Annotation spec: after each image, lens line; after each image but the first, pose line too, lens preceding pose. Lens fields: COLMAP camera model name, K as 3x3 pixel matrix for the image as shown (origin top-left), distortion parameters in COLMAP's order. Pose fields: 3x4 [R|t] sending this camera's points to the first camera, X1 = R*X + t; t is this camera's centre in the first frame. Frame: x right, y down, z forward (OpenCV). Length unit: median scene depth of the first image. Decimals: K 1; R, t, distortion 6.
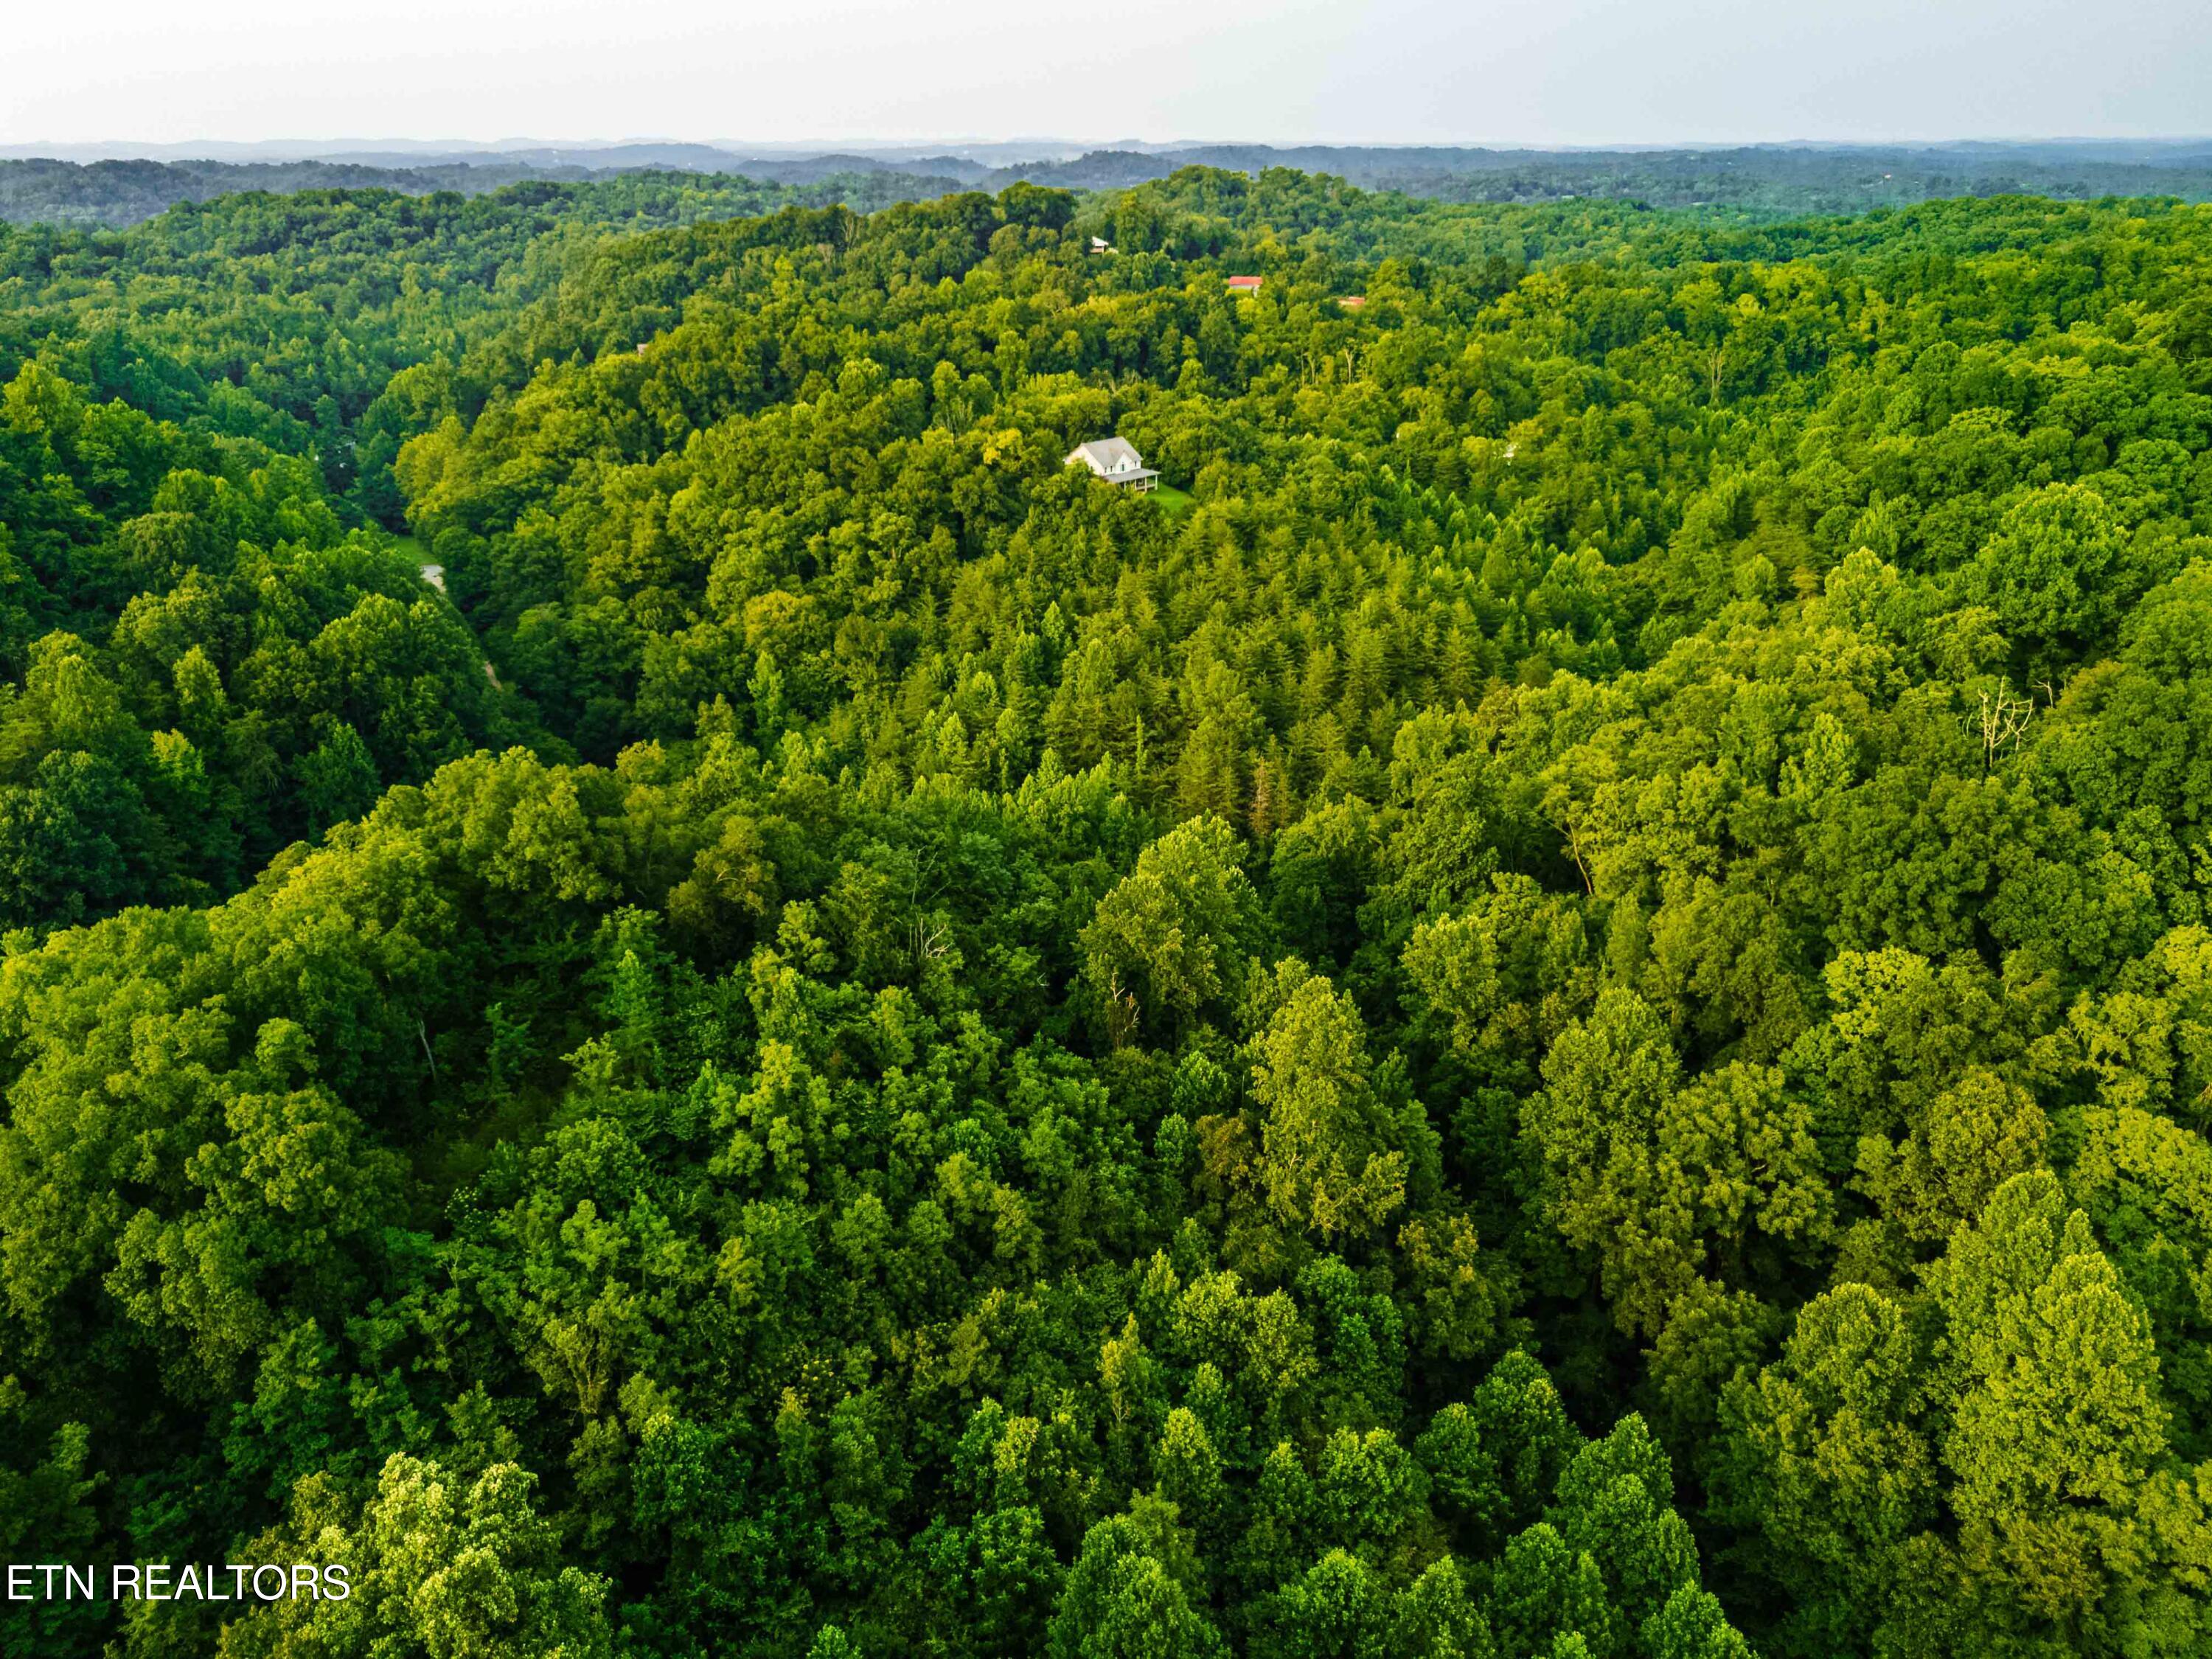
lens RADIAL K [[1624.5, 0, 1104.3], [0, 1624.5, 835.5], [0, 0, 1]] dist [0.044966, -0.037358]
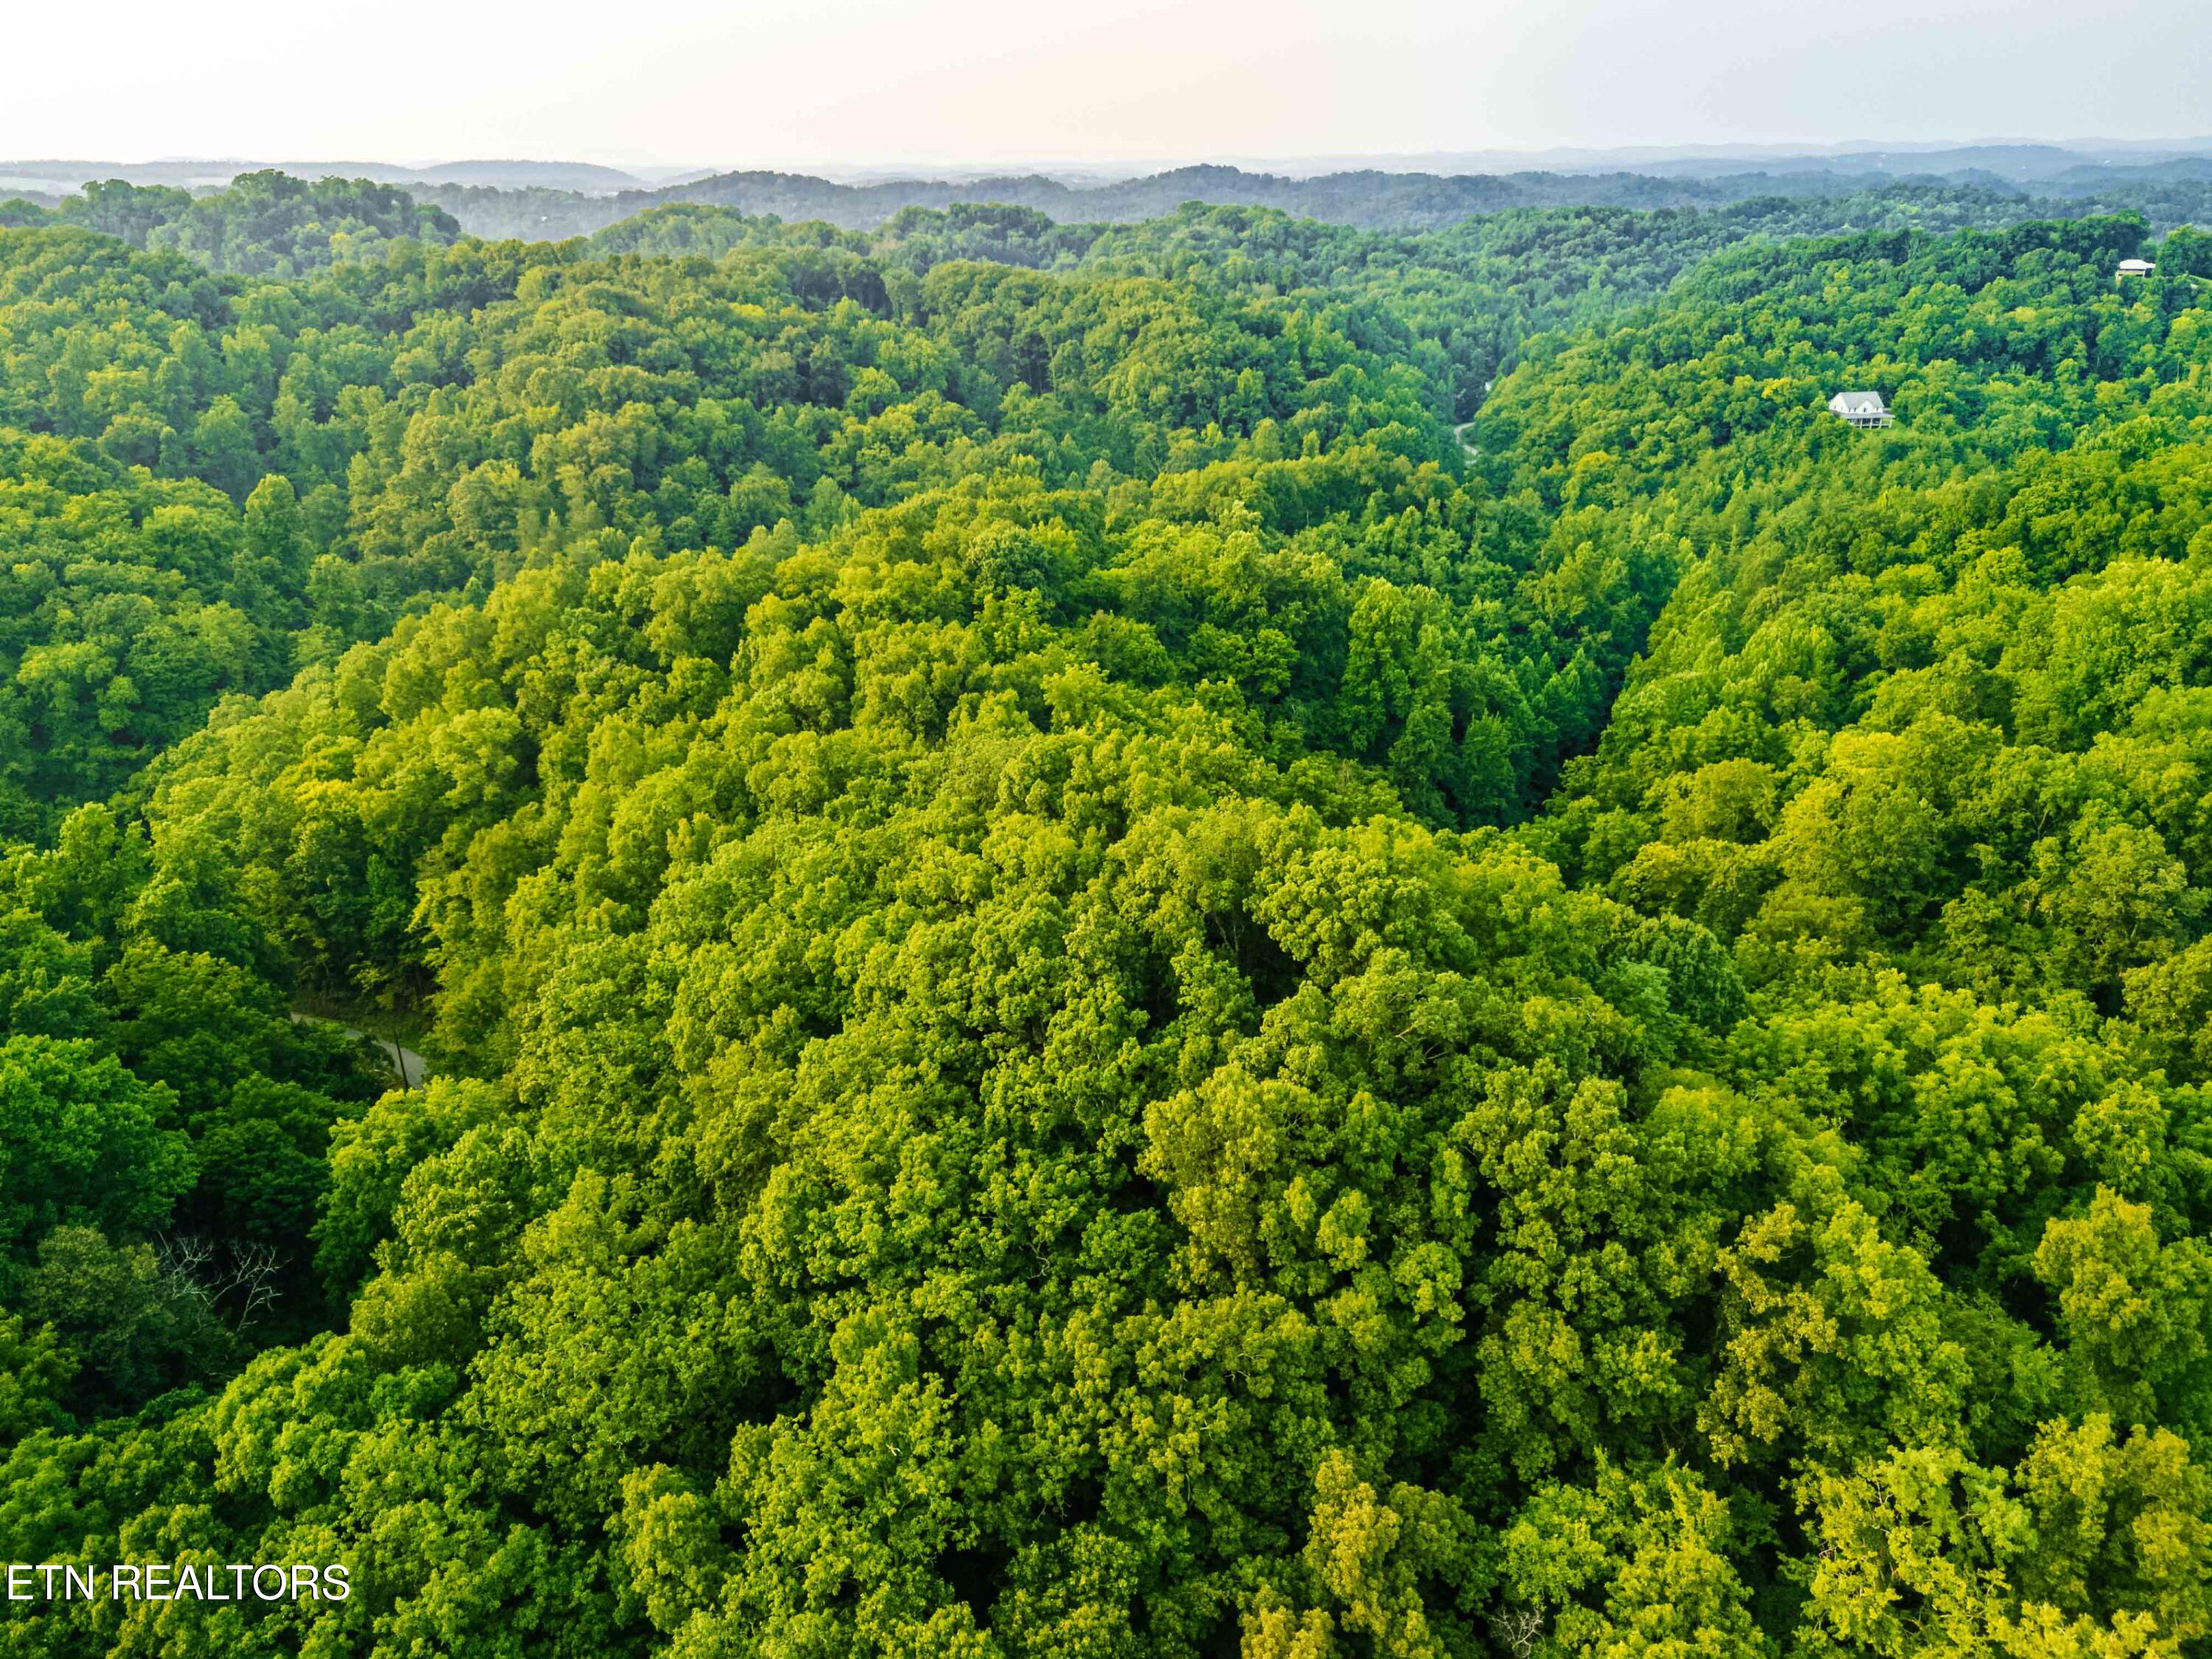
lens RADIAL K [[1624.5, 0, 1104.6], [0, 1624.5, 823.2], [0, 0, 1]] dist [0.044966, -0.037358]
pose [[0.748913, 0.248135, -0.614458, 0.521740], [-0.252681, 0.964122, 0.081368, 0.207211], [0.612603, 0.094324, 0.784743, -0.626661]]
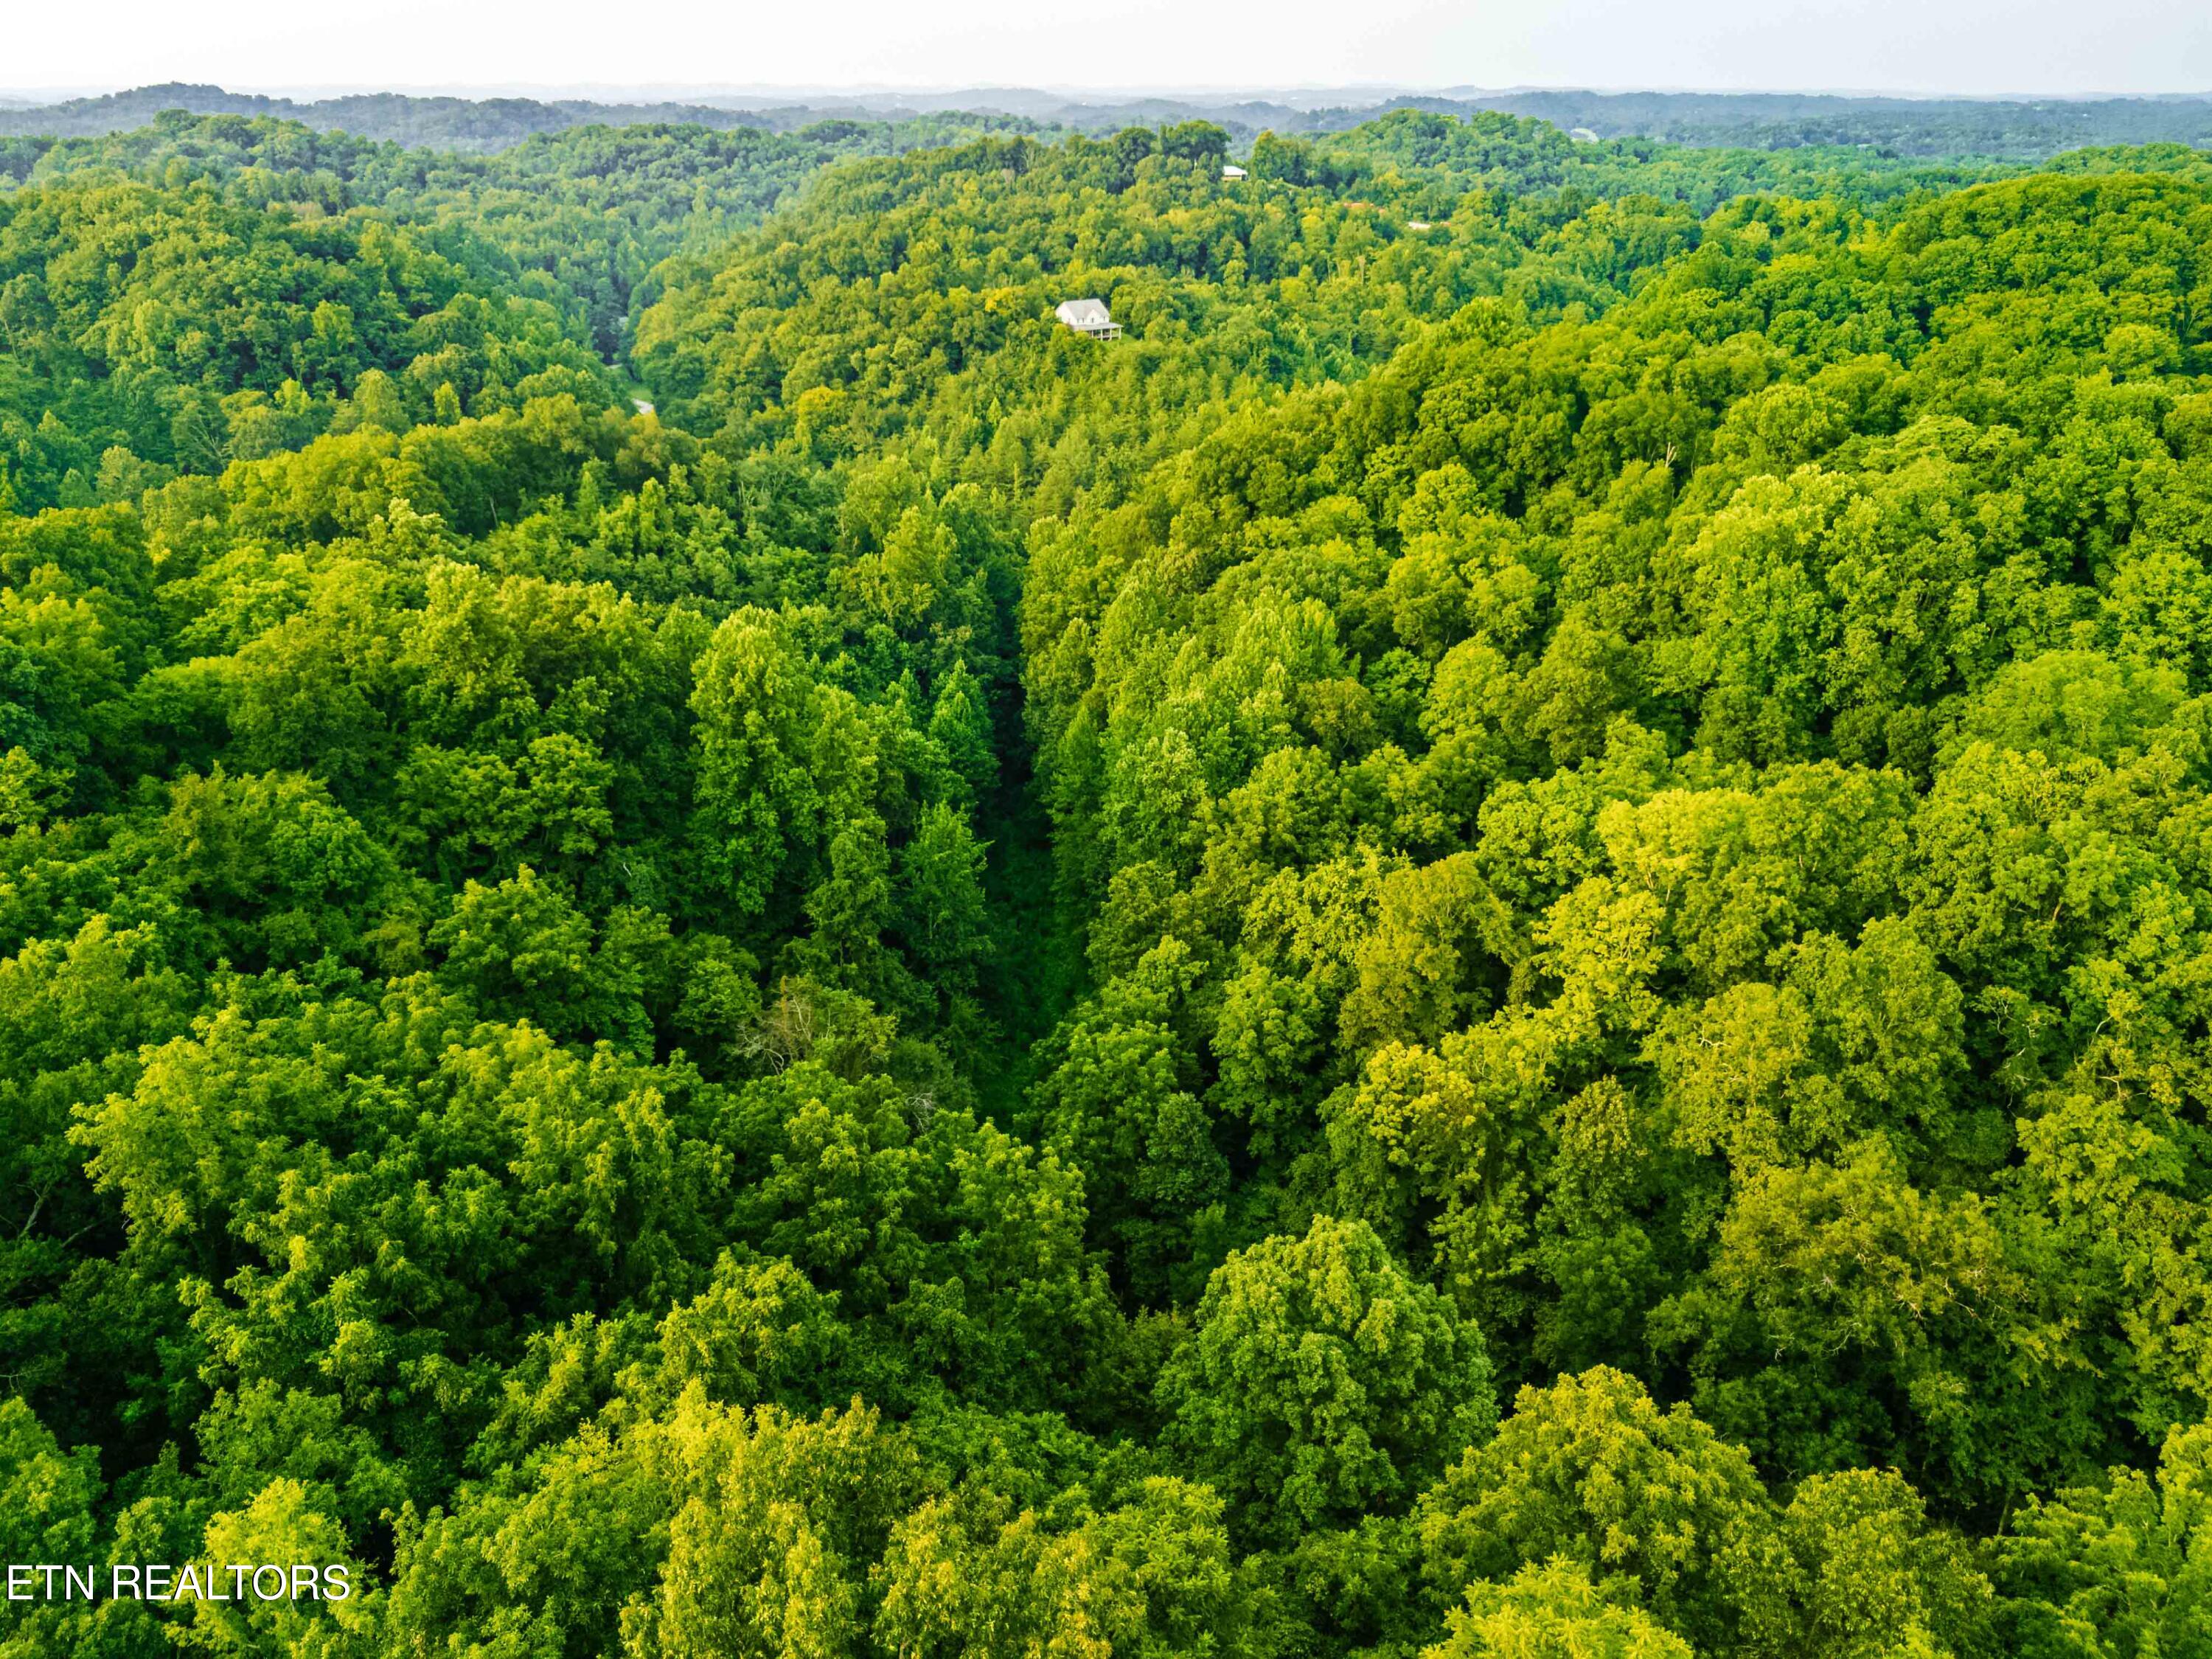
lens RADIAL K [[1624.5, 0, 1108.6], [0, 1624.5, 836.0], [0, 0, 1]] dist [0.044966, -0.037358]
pose [[0.982027, 0.084729, -0.168655, 0.292498], [-0.080078, 0.996202, 0.034202, 0.159701], [0.170912, -0.020082, 0.985082, -0.366981]]
